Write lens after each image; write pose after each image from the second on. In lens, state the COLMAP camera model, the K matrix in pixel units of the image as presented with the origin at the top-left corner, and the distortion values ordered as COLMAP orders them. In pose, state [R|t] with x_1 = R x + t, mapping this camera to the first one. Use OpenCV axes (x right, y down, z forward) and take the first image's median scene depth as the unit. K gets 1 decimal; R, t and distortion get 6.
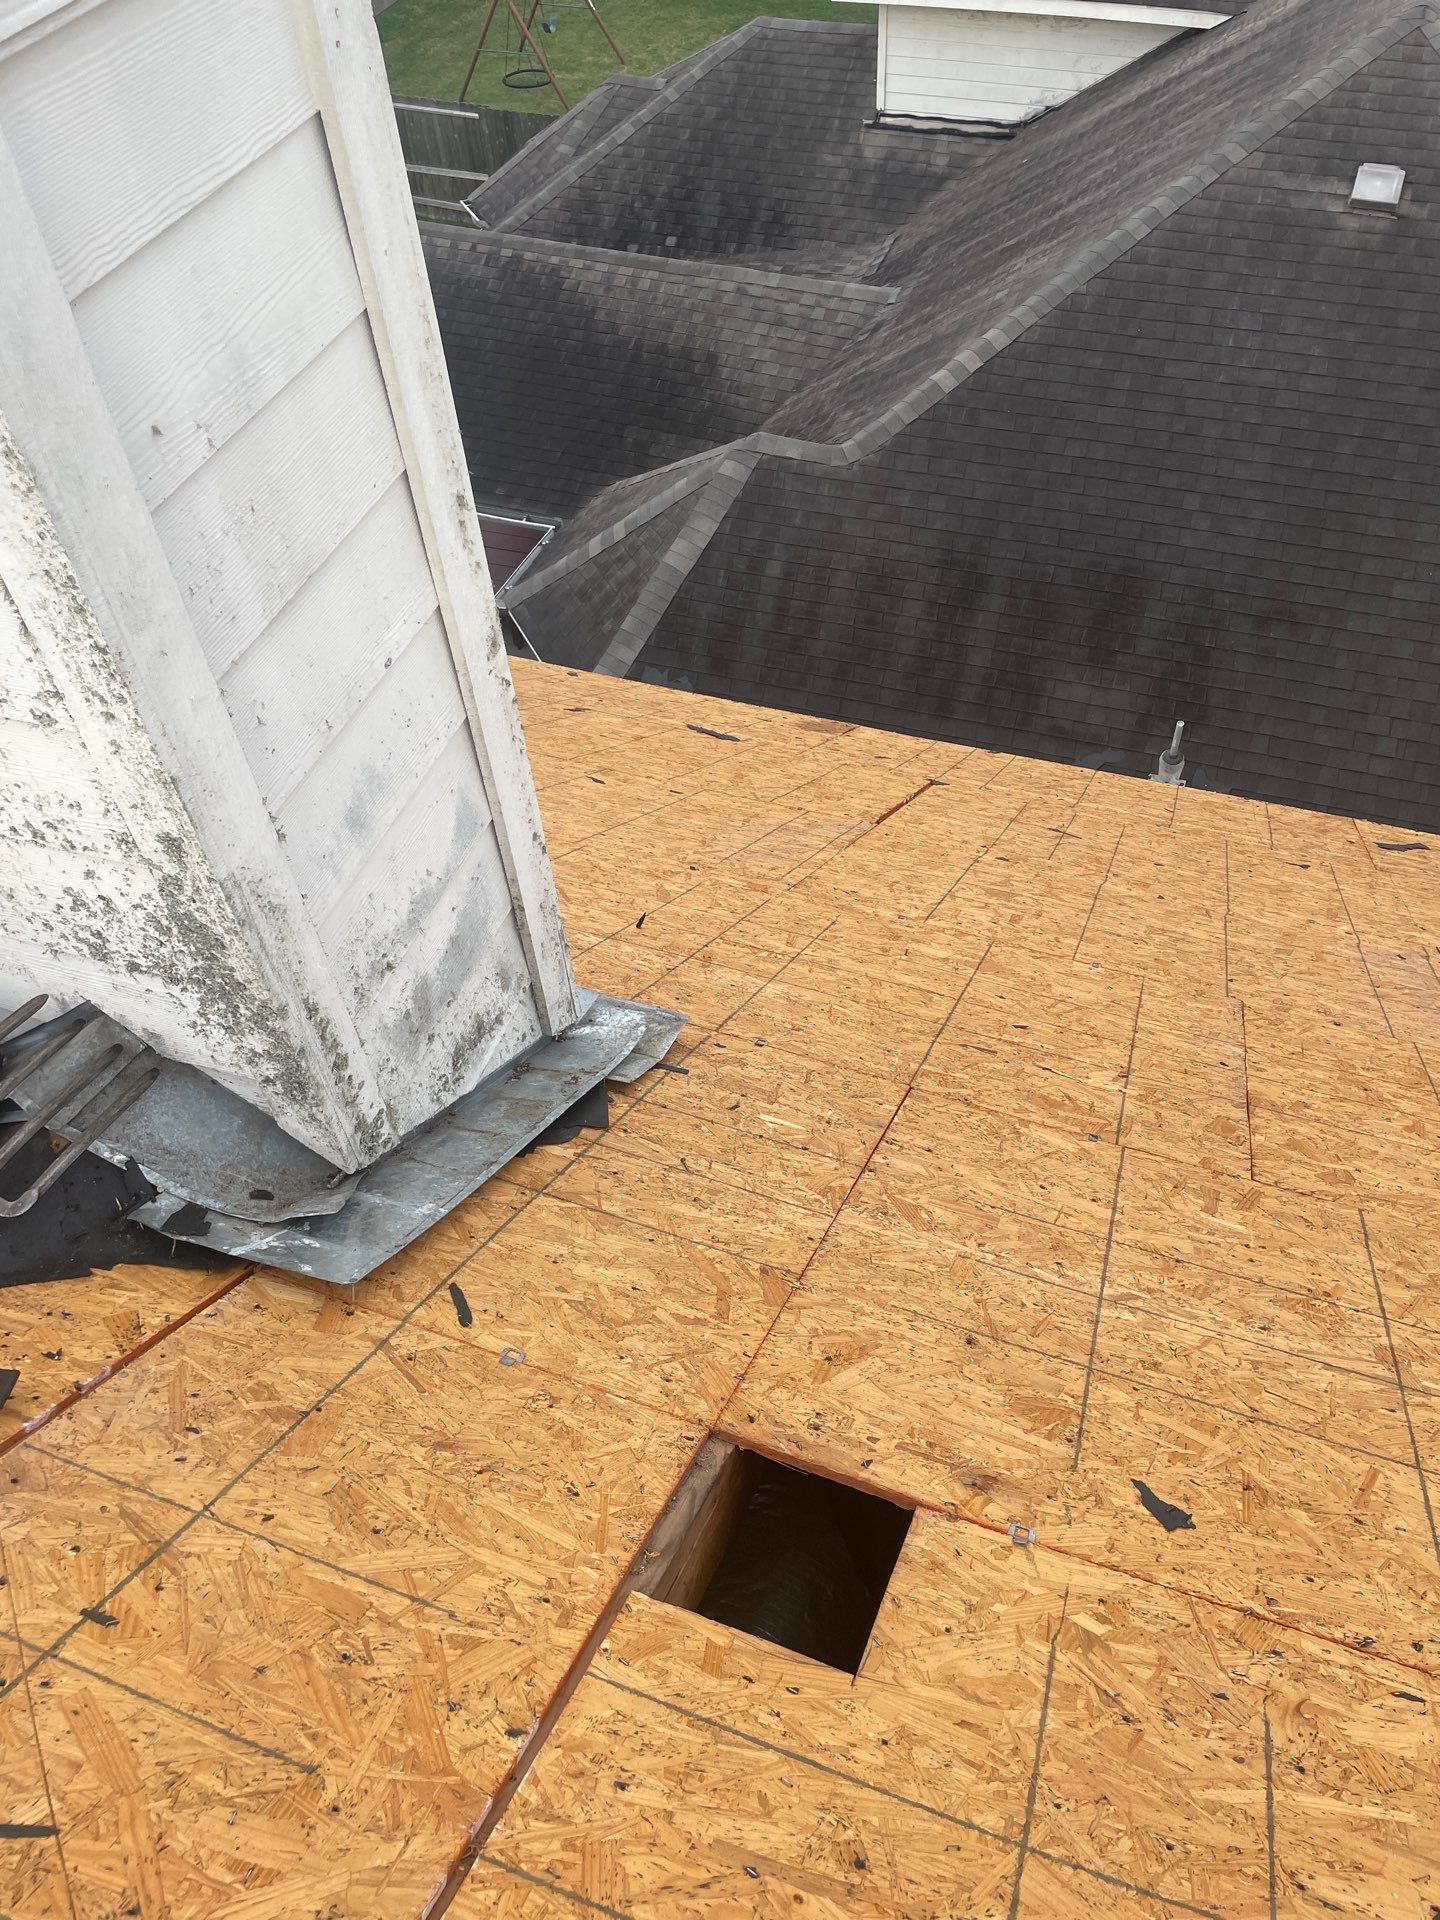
lens RADIAL K [[1456.0, 0, 717.9], [0, 1456.0, 943.0], [0, 0, 1]] dist [0.100918, -0.132068]
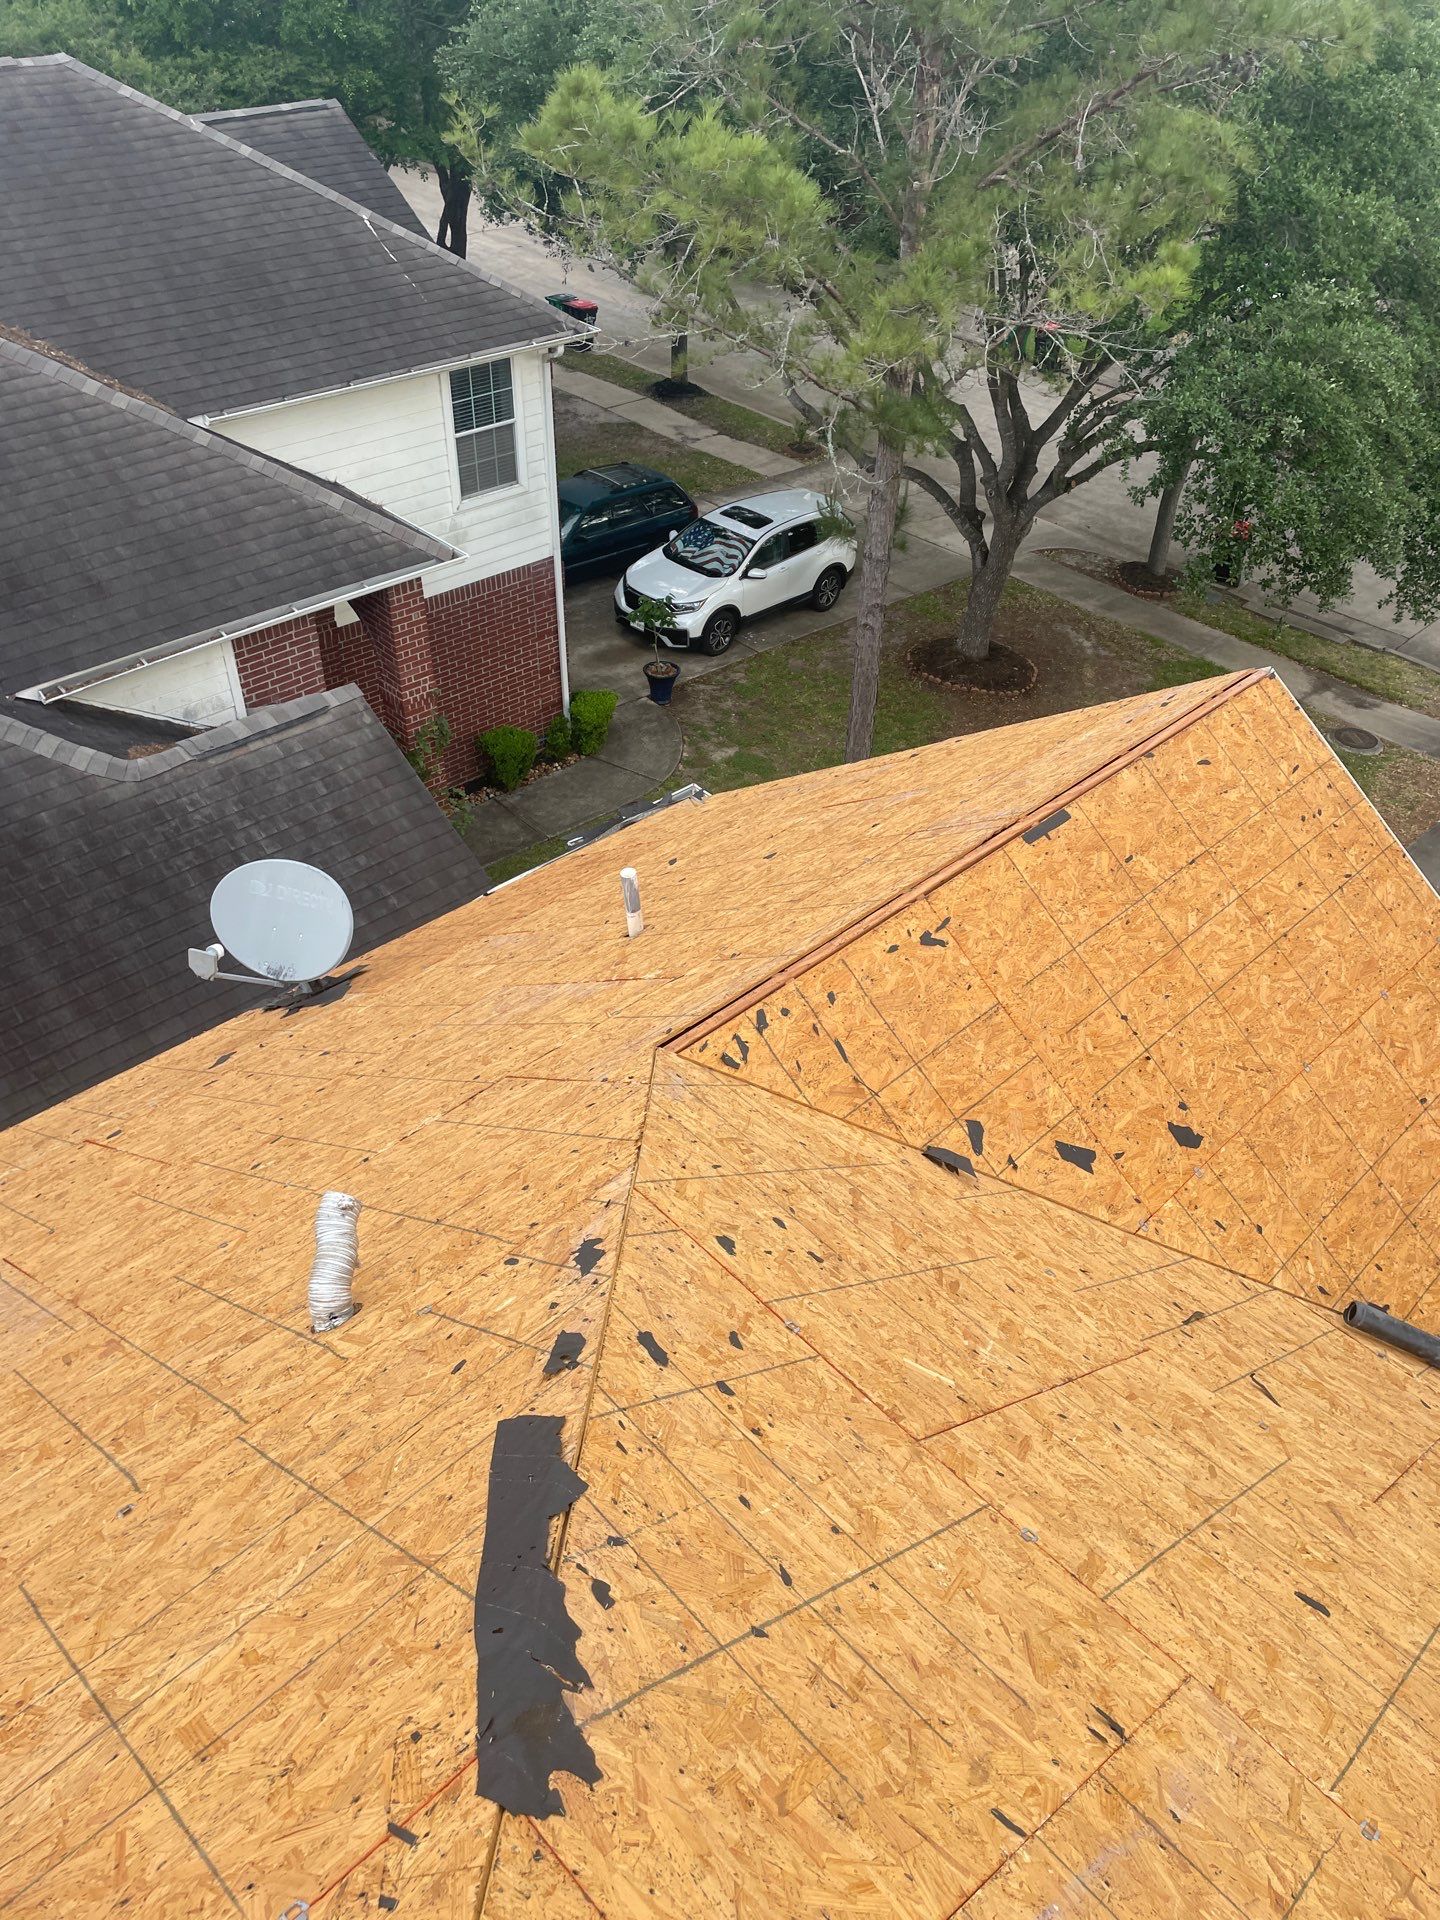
lens RADIAL K [[1463.9, 0, 748.3], [0, 1463.9, 940.6], [0, 0, 1]] dist [0.100145, -0.141010]
pose [[0.425190, -0.515113, 0.744226, 0.151061], [0.645535, 0.748941, 0.149571, 0.033593], [-0.634428, 0.416828, 0.650965, -0.082678]]
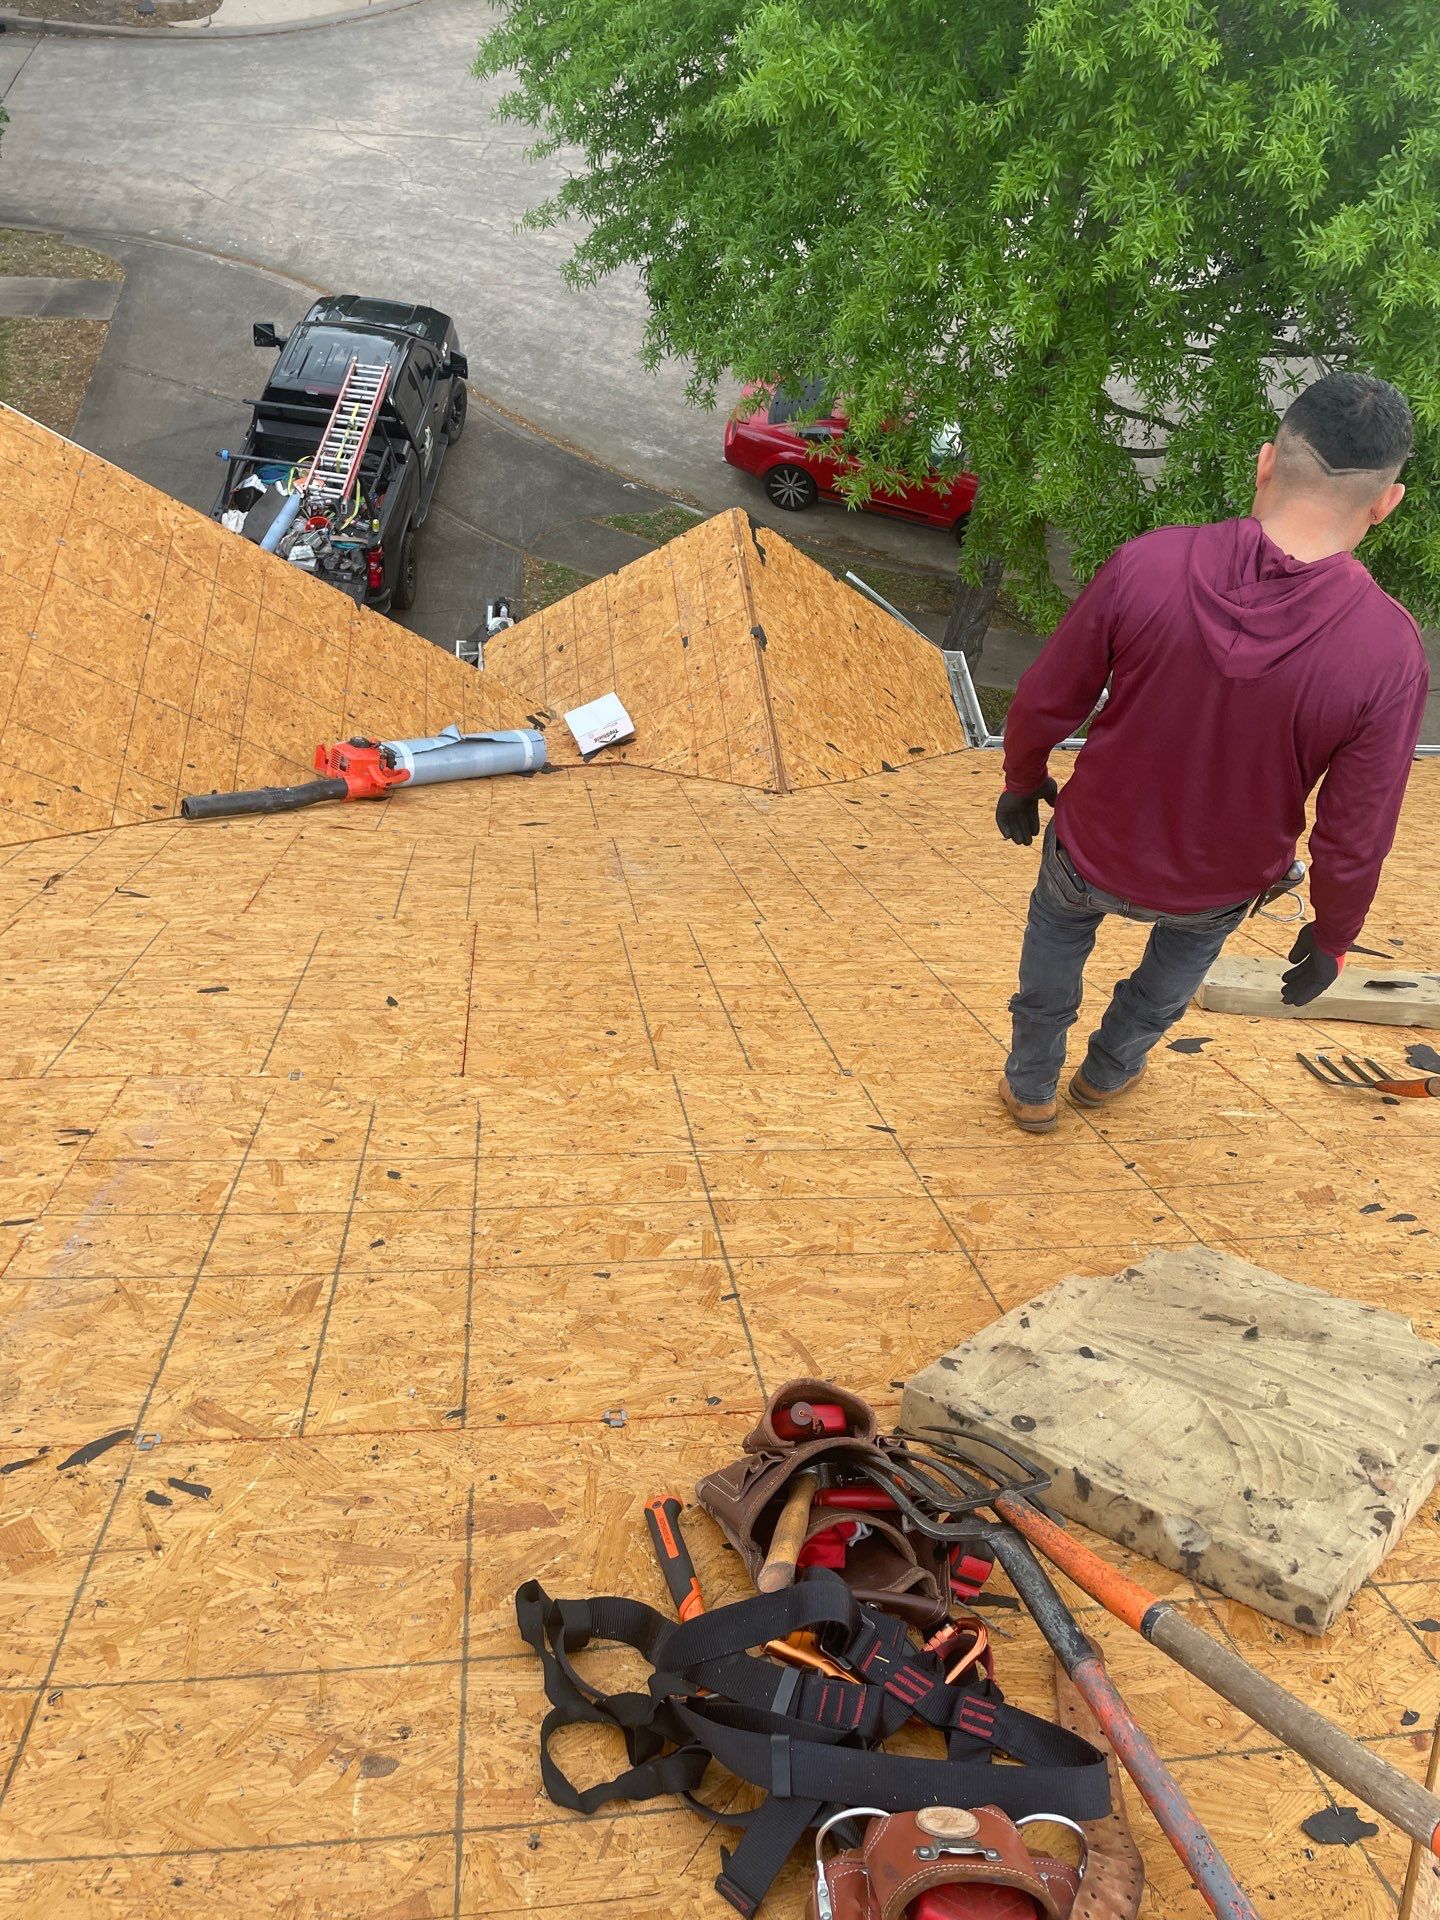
lens RADIAL K [[1456.0, 0, 717.9], [0, 1456.0, 943.0], [0, 0, 1]] dist [0.100918, -0.132068]
pose [[-0.433198, -0.690254, 0.579560, -0.084886], [0.614968, 0.243726, 0.749941, 0.087837], [-0.658903, 0.681284, 0.318903, -0.210108]]
